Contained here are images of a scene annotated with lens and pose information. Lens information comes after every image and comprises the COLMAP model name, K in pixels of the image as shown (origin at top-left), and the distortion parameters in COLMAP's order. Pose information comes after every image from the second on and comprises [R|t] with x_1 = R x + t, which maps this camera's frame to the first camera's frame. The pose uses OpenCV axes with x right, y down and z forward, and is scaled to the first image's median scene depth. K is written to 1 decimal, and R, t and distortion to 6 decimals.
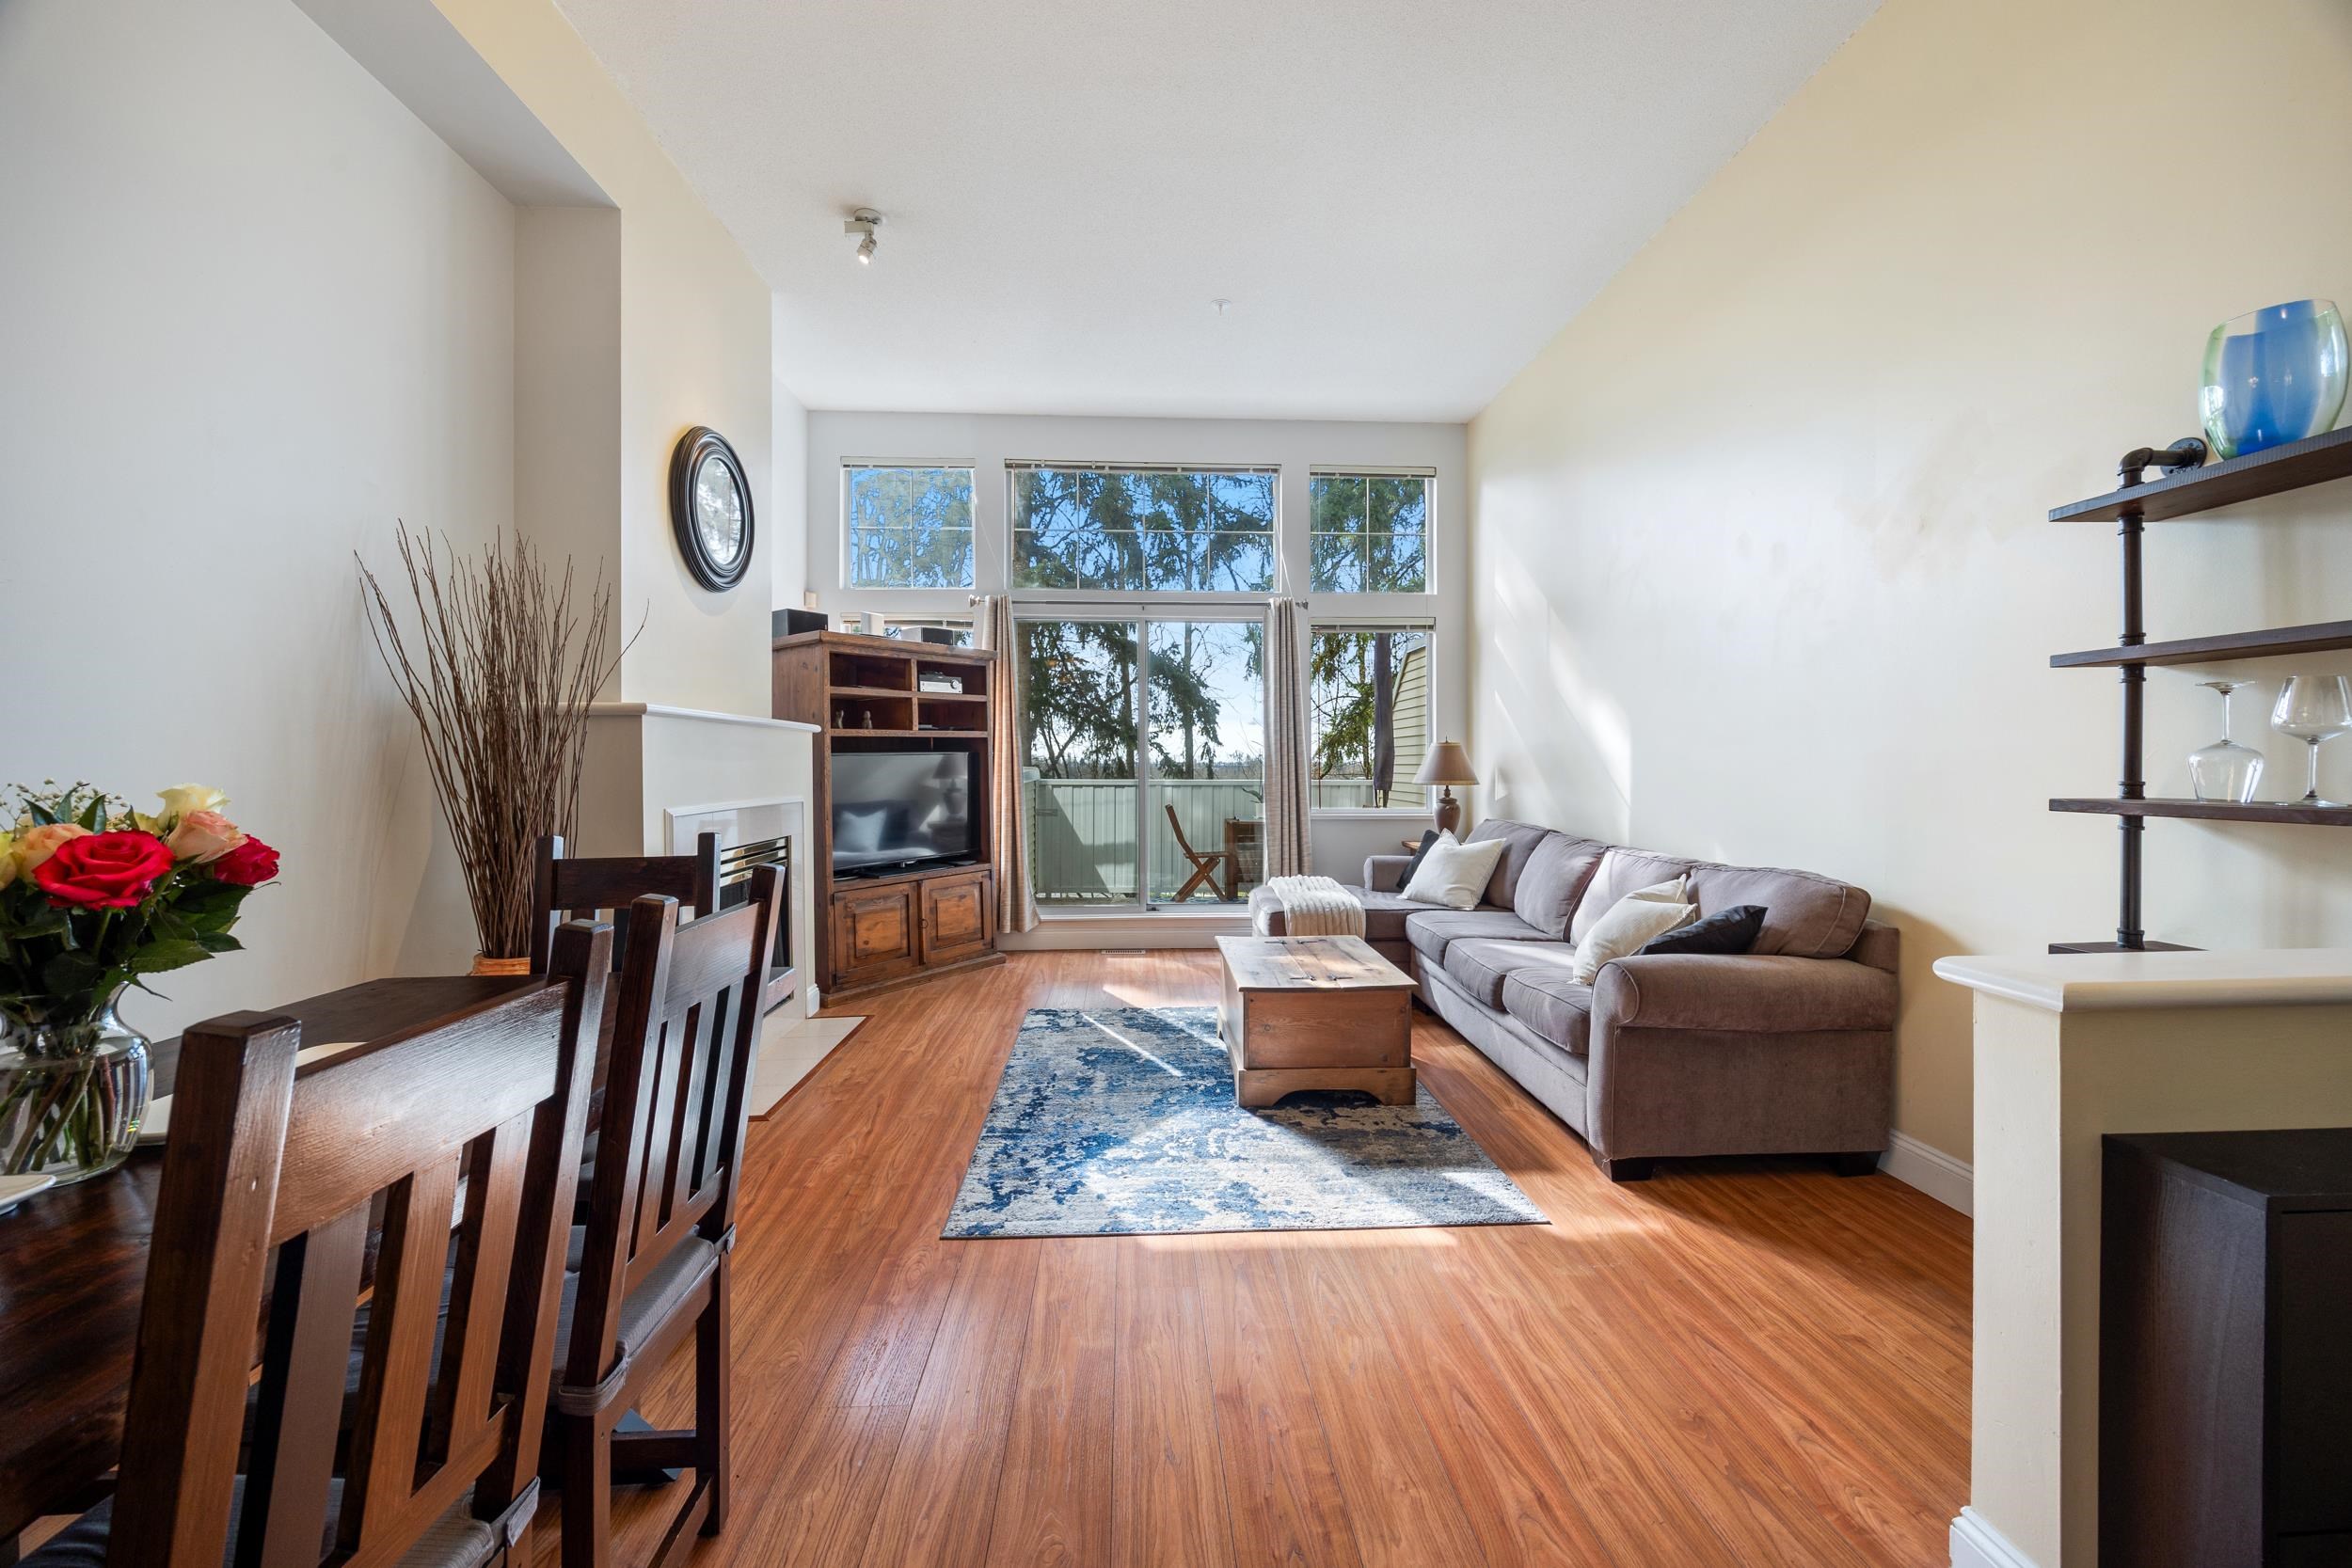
lens RADIAL K [[892.7, 0, 1179.2], [0, 892.7, 775.9], [0, 0, 1]] dist [-0.002216, -0.000204]
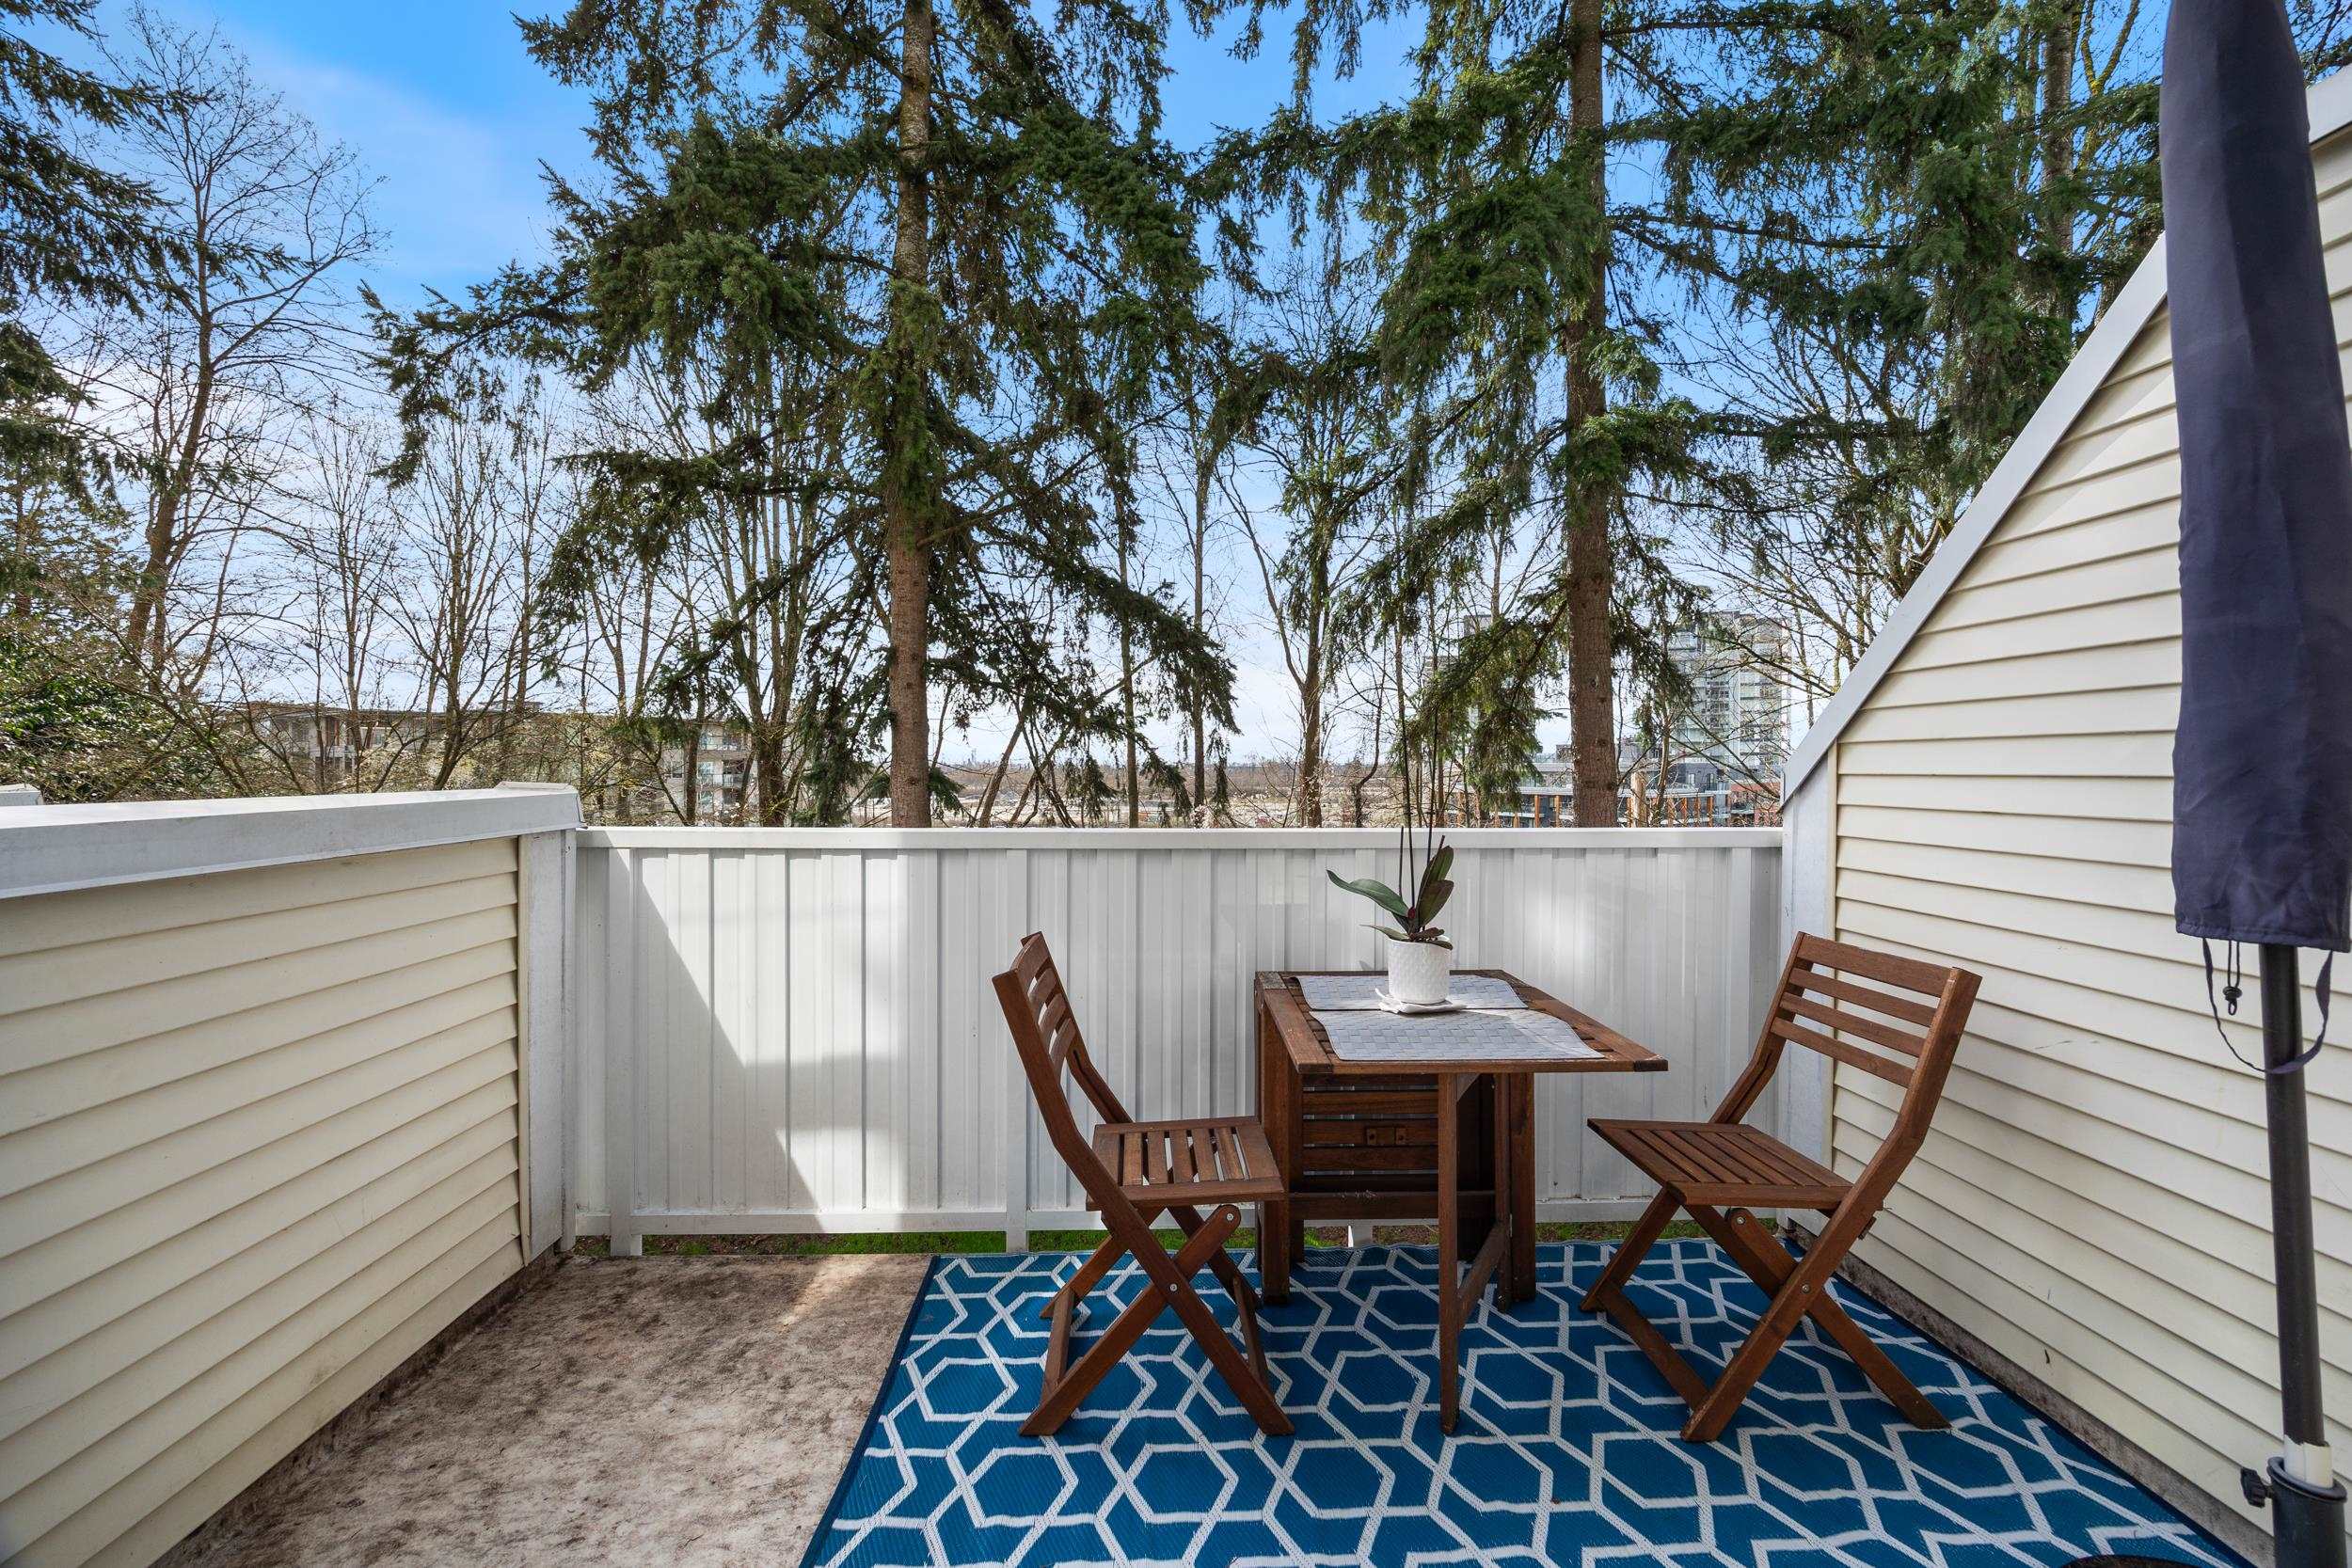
lens RADIAL K [[893.8, 0, 1179.3], [0, 893.8, 771.3], [0, 0, 1]] dist [-0.003629, -0.000210]
pose [[0.999872, -0.000304, -0.015972, 0.073144], [0.000165, 0.999962, -0.008722, -0.023284], [0.015974, 0.008718, 0.999834, 1.642162]]
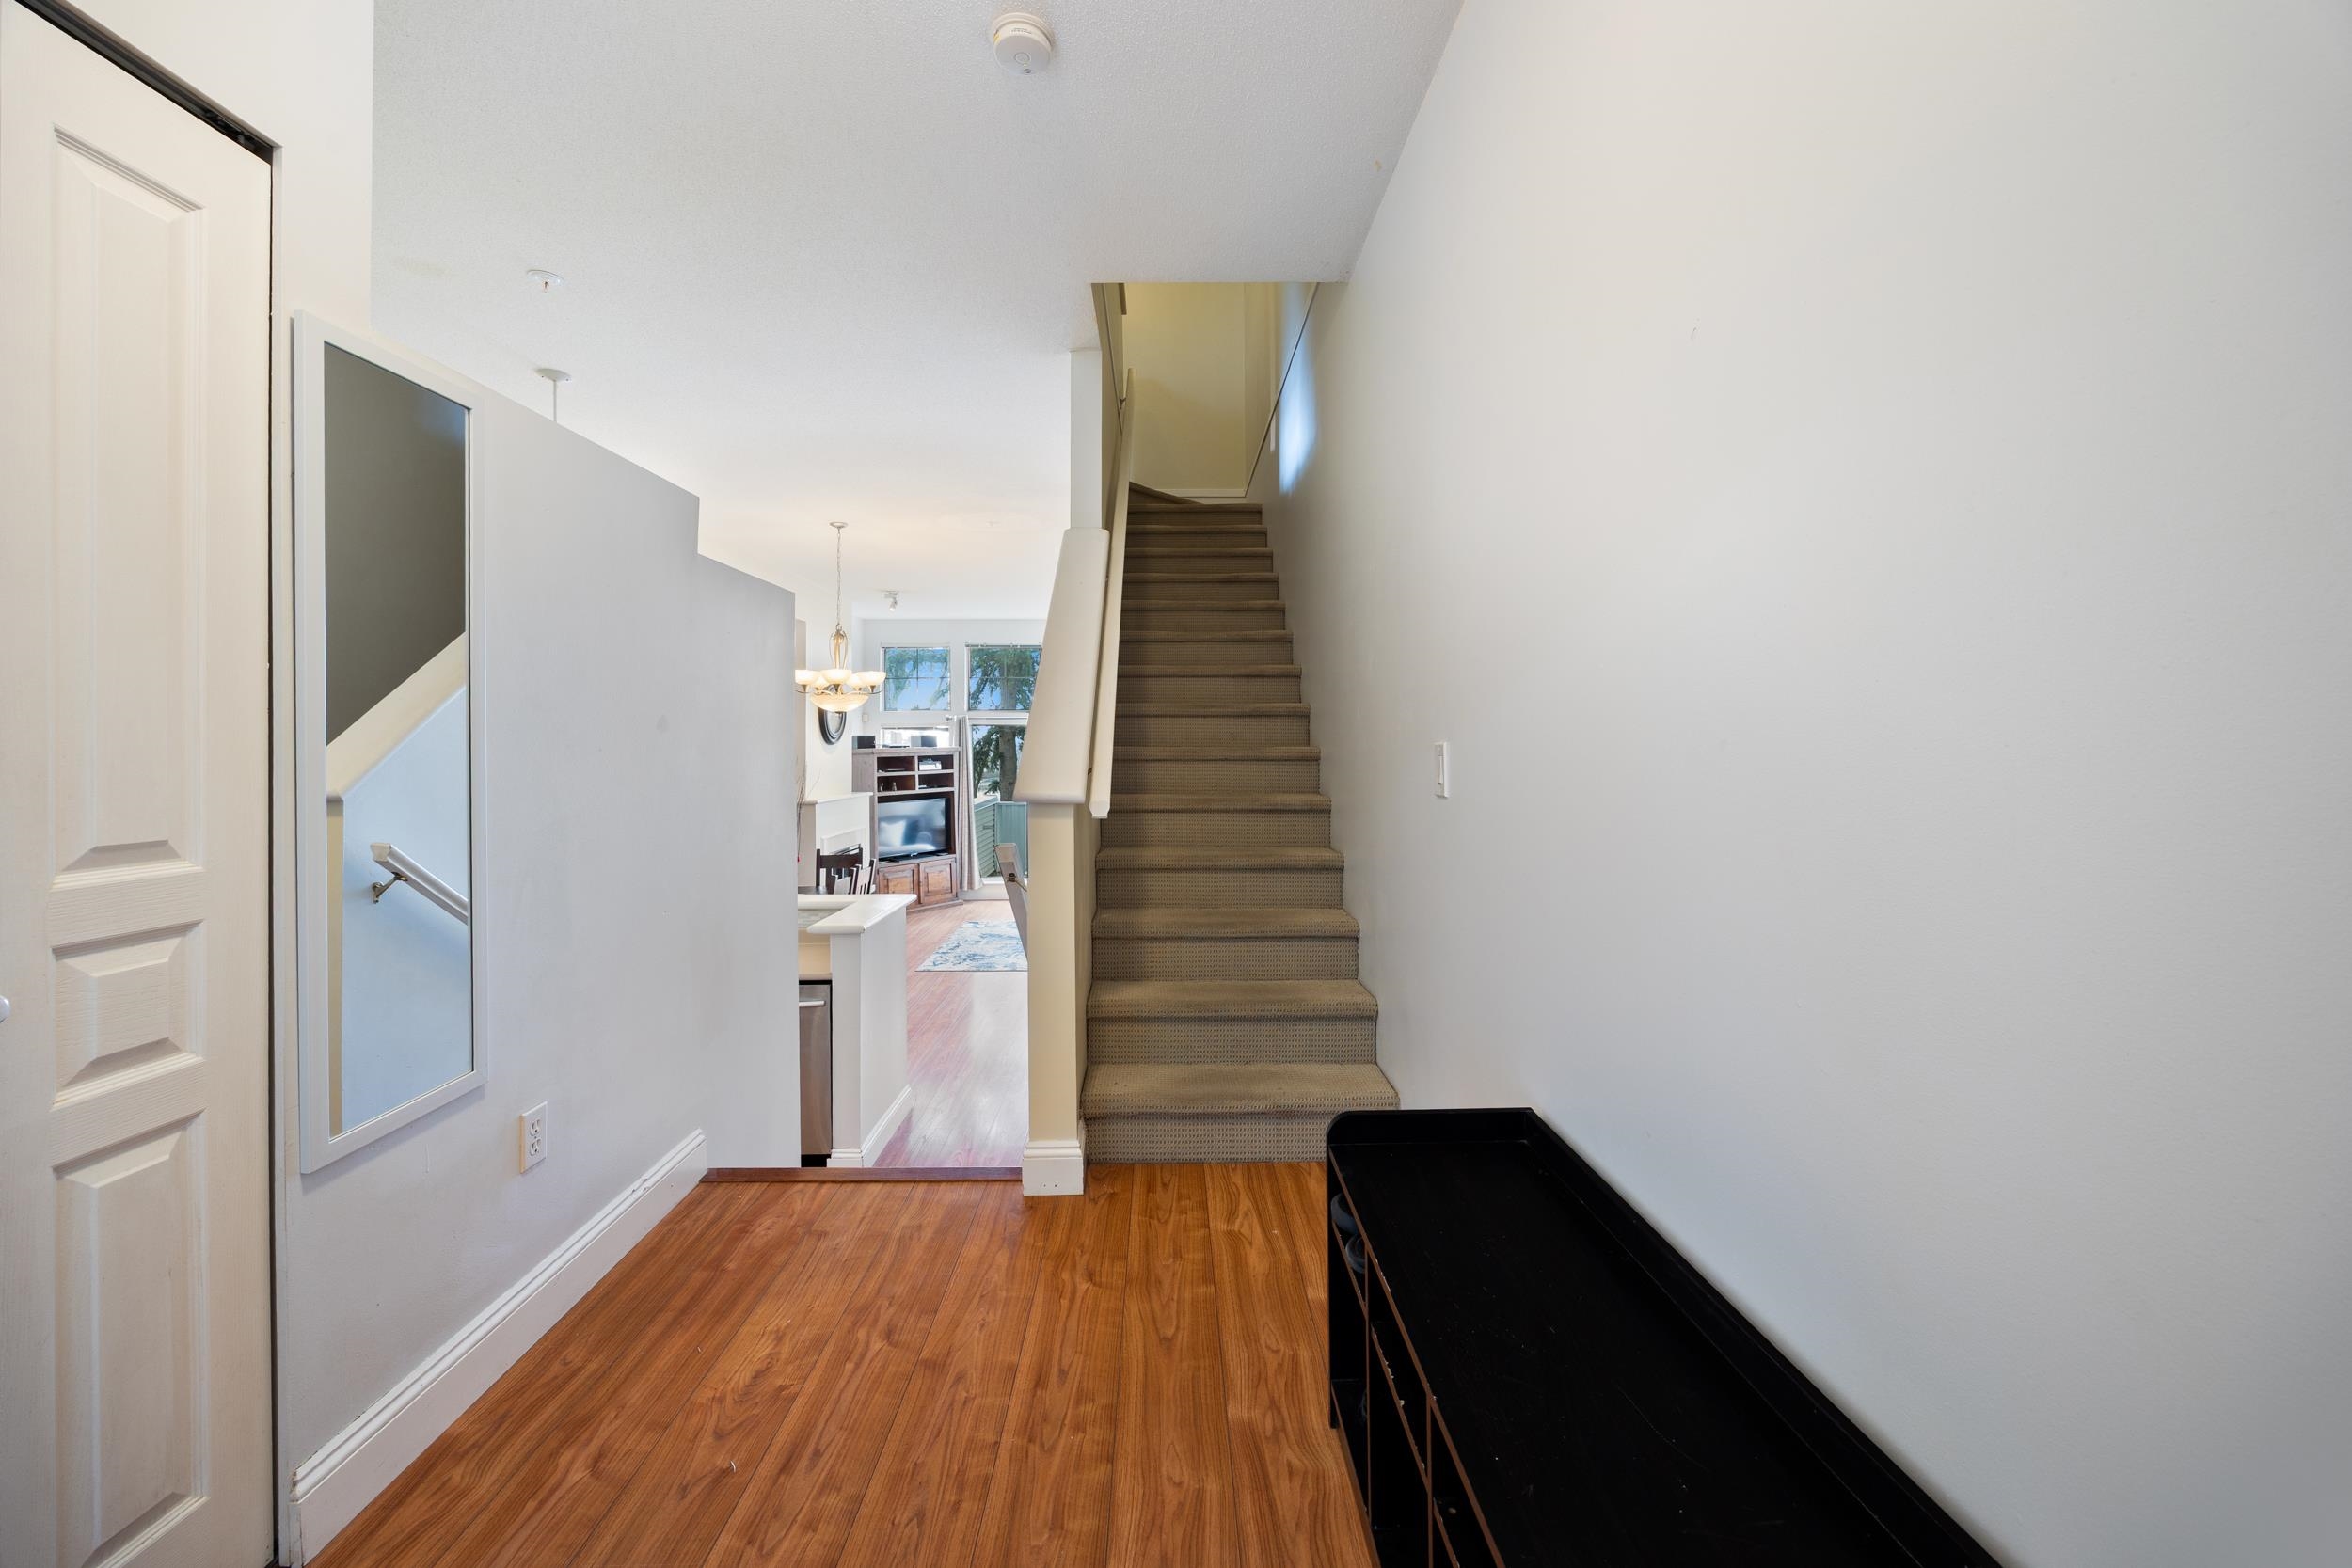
lens RADIAL K [[903.1, 0, 1176.8], [0, 903.1, 761.0], [0, 0, 1]] dist [0.001289, -0.000012]
pose [[0.999533, 0.001910, -0.030487, 0.509398], [-0.001828, 0.999995, 0.002717, -0.173632], [0.030492, -0.002660, 0.999531, -1.480379]]
